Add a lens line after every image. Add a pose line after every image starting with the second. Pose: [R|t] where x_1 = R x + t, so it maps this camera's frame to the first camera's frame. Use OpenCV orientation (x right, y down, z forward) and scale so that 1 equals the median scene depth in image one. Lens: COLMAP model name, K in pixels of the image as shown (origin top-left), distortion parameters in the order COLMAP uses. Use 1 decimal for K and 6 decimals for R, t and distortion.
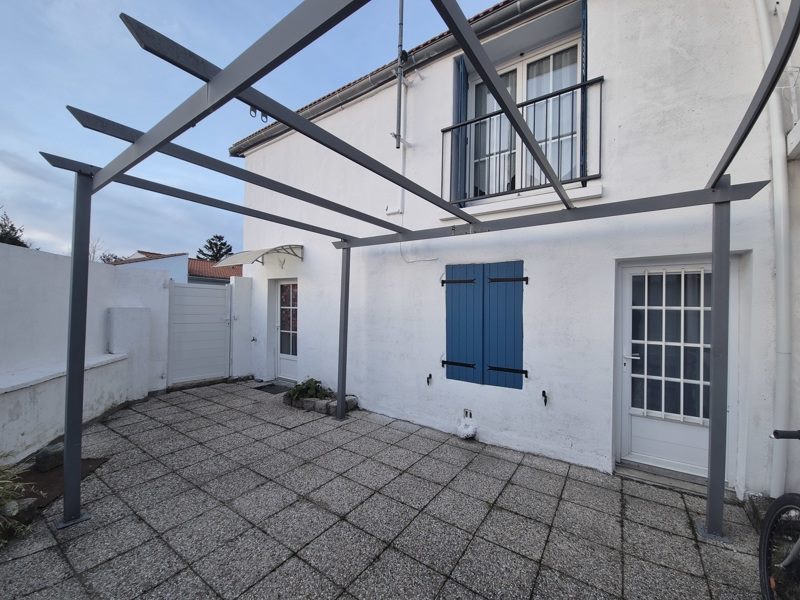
lens RADIAL K [[327.6, 0, 400.6], [0, 327.6, 301.9], [0, 0, 1]] dist [0.003408, -0.002411]
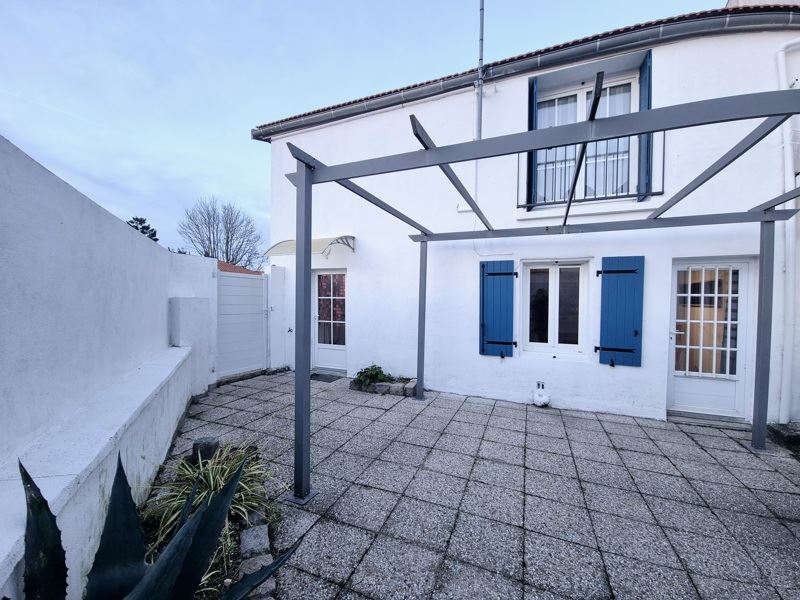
lens RADIAL K [[327.6, 0, 399.1], [0, 327.6, 303.0], [0, 0, 1]] dist [0.003408, -0.002411]
pose [[0.978613, -0.005564, 0.205633, -0.564370], [-0.000121, 0.999618, 0.027623, 0.010180], [-0.205708, -0.027058, 0.978239, -0.050412]]
